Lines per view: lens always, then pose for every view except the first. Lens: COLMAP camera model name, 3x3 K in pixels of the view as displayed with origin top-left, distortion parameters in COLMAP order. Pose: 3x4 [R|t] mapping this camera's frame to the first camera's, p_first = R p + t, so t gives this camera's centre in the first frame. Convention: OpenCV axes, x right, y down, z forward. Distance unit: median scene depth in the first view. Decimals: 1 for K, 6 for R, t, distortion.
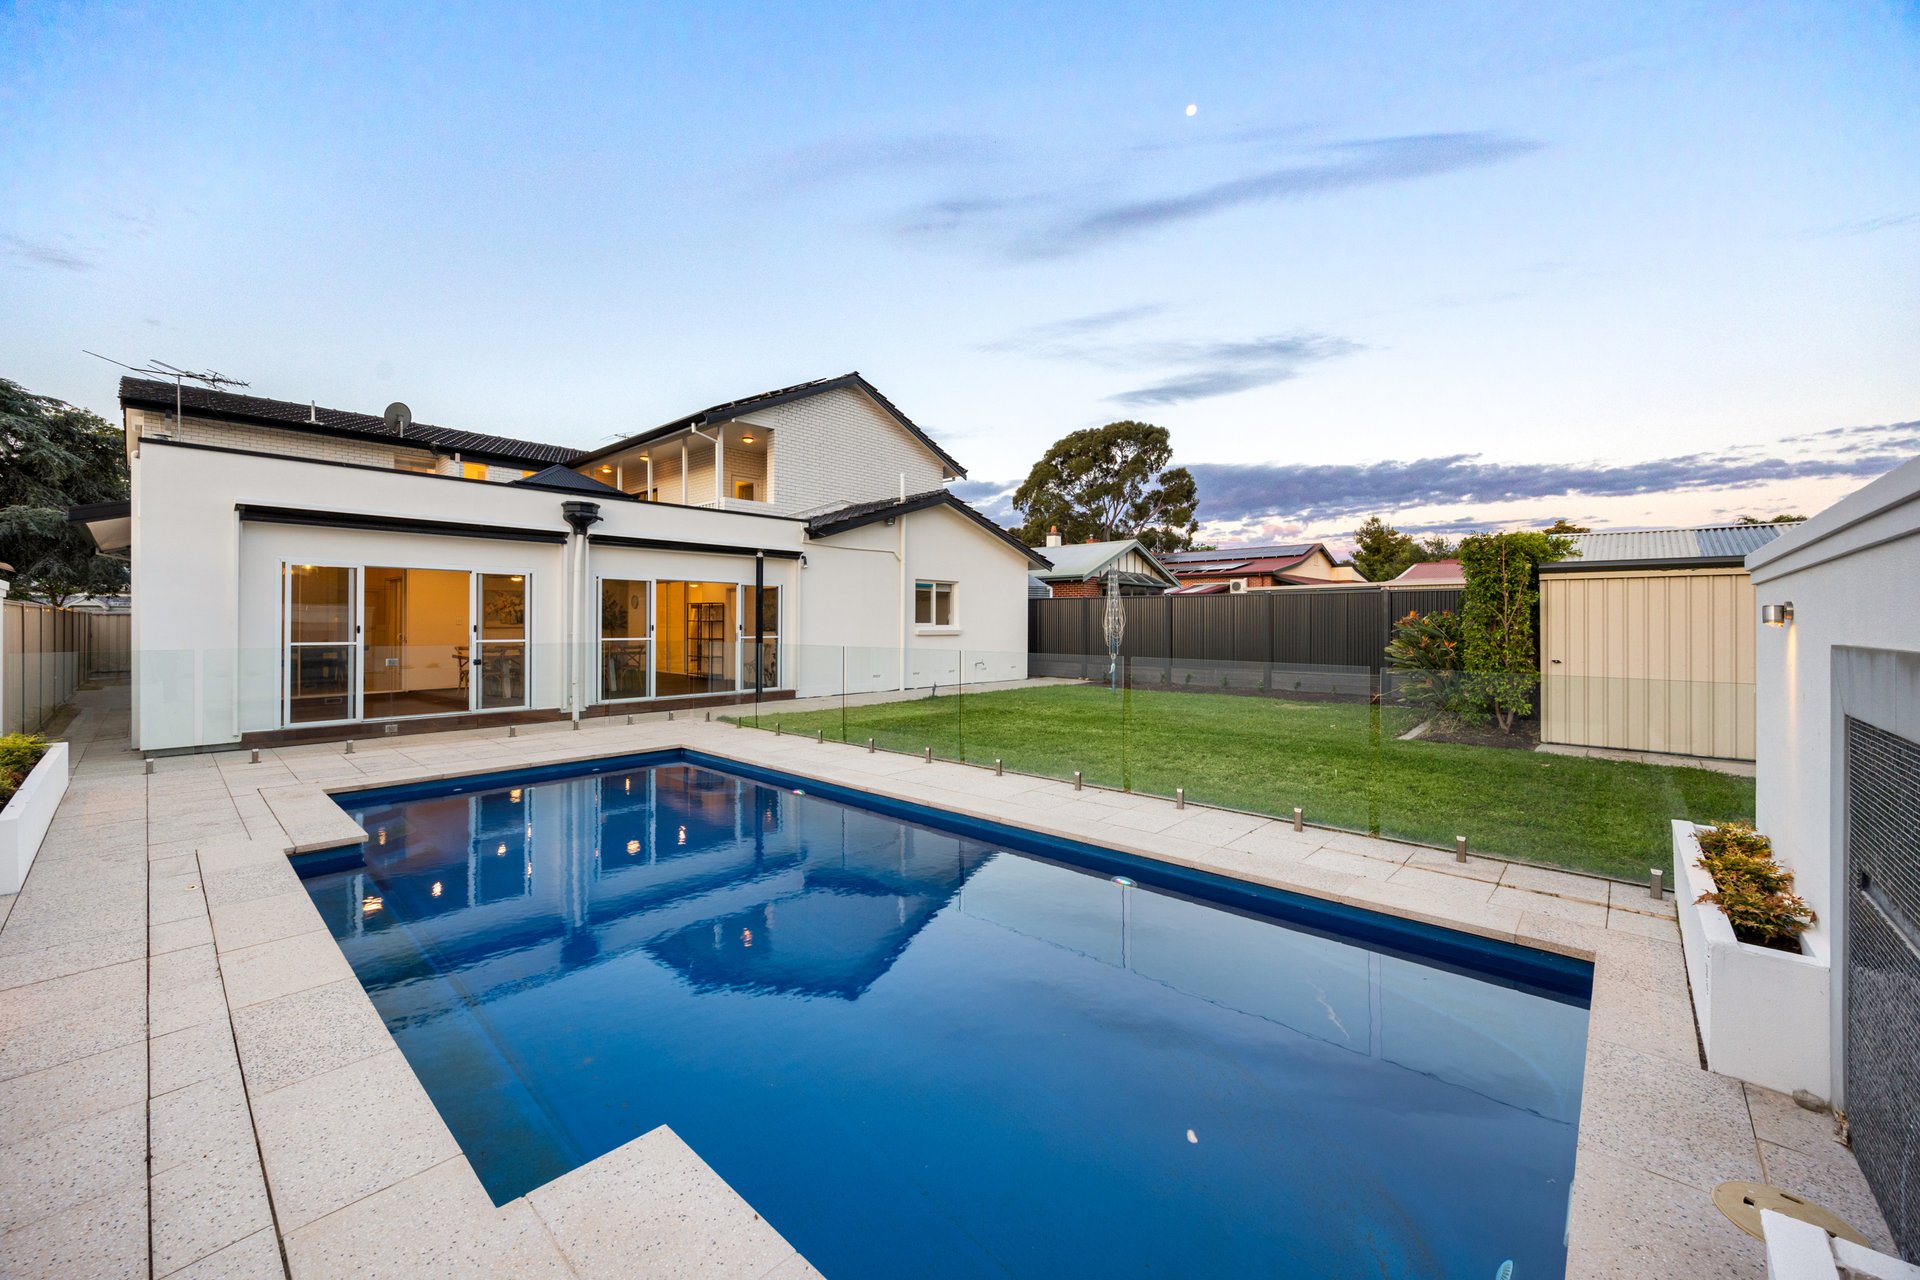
lens RADIAL K [[733.3, 0, 954.3], [0, 733.3, 628.5], [0, 0, 1]] dist [-0.002173, -0.000748]
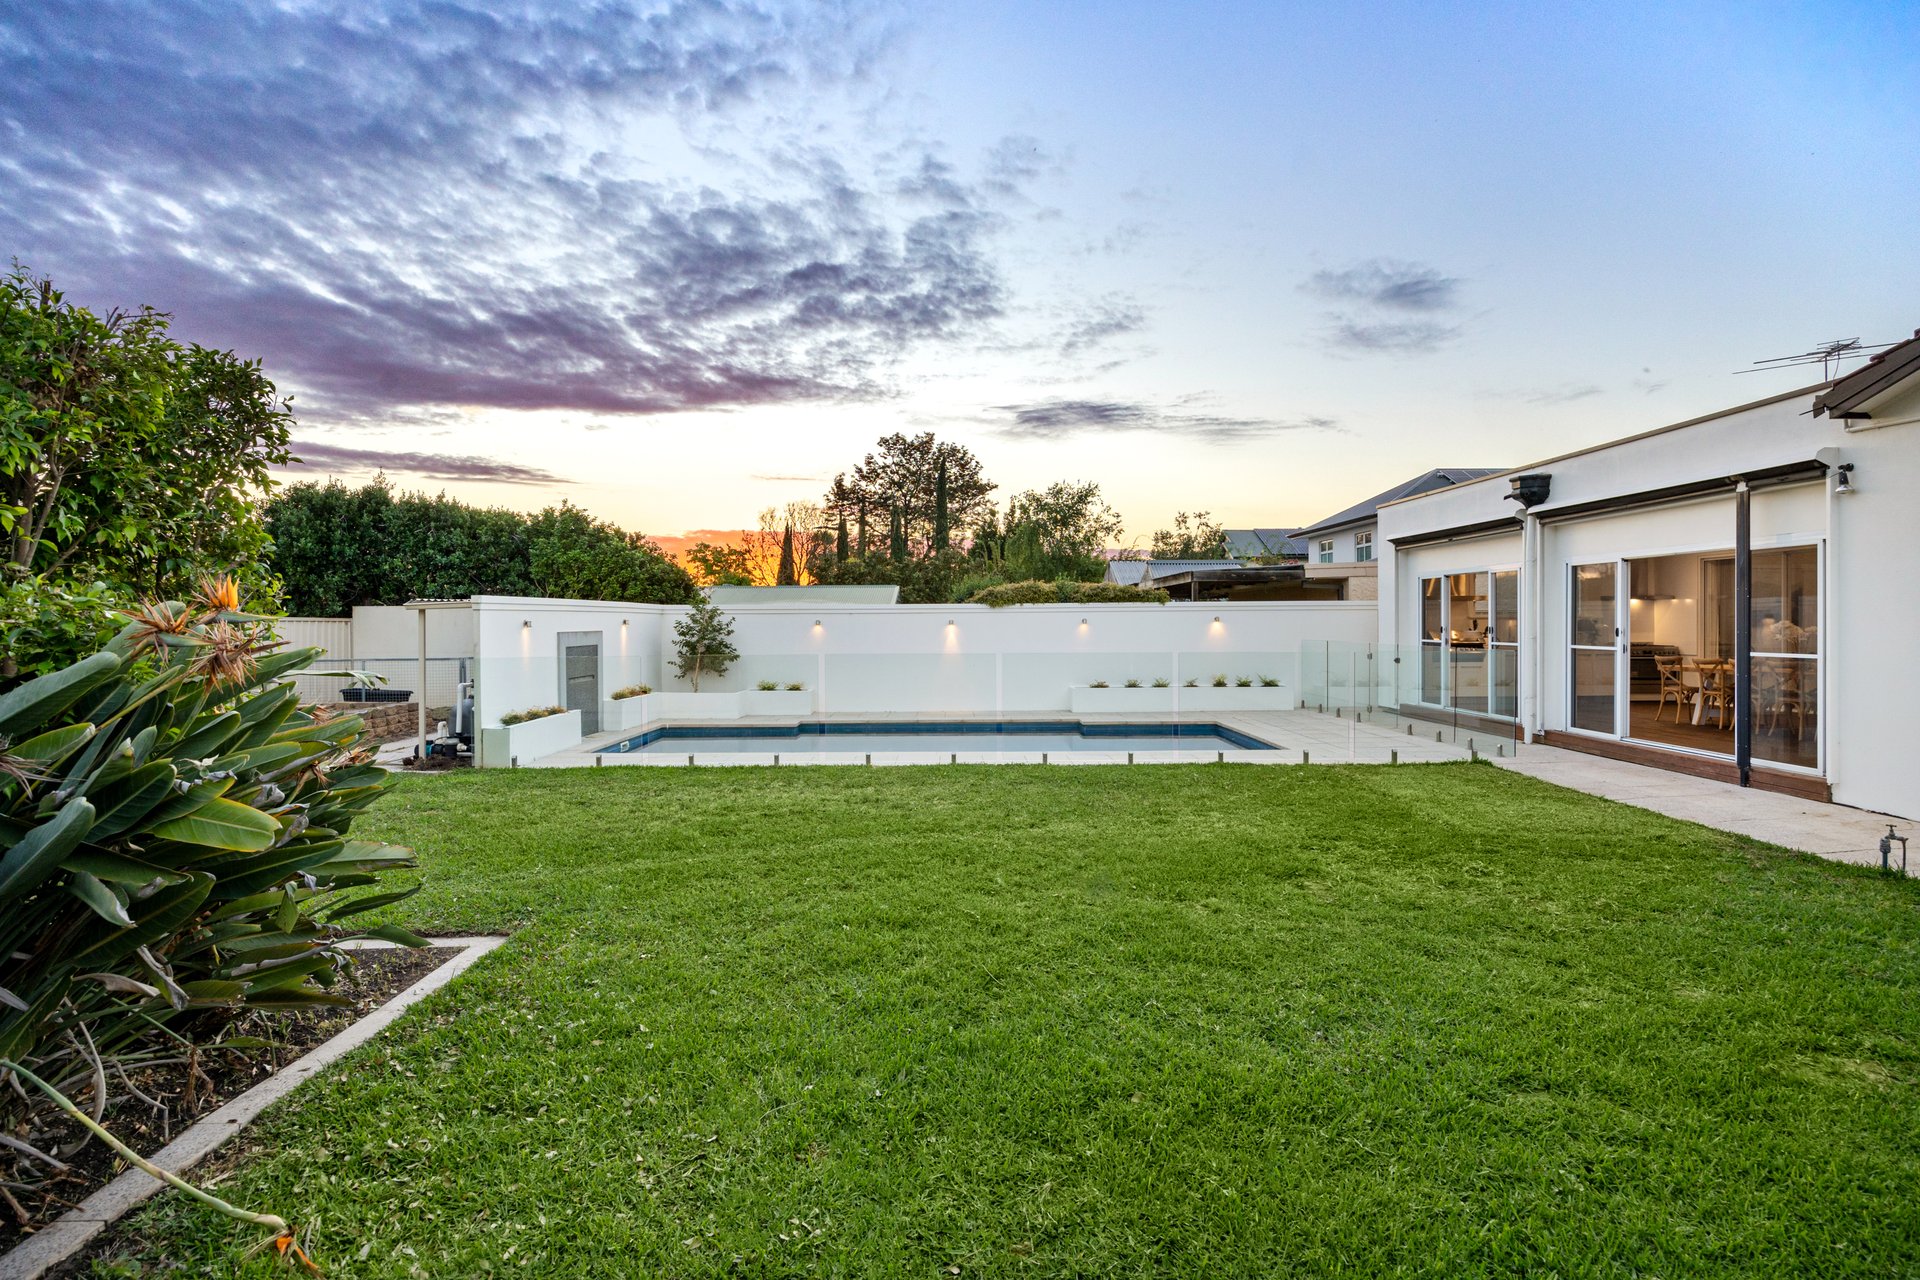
lens RADIAL K [[998.9, 0, 960.0], [0, 998.9, 640.0], [0, 0, 1]] dist [-0.003541, -0.002519]
pose [[-0.721211, 0.014640, -0.692560, 0.582128], [-0.003298, 0.999693, 0.024566, -0.012325], [0.692707, 0.020001, -0.720942, 1.120920]]
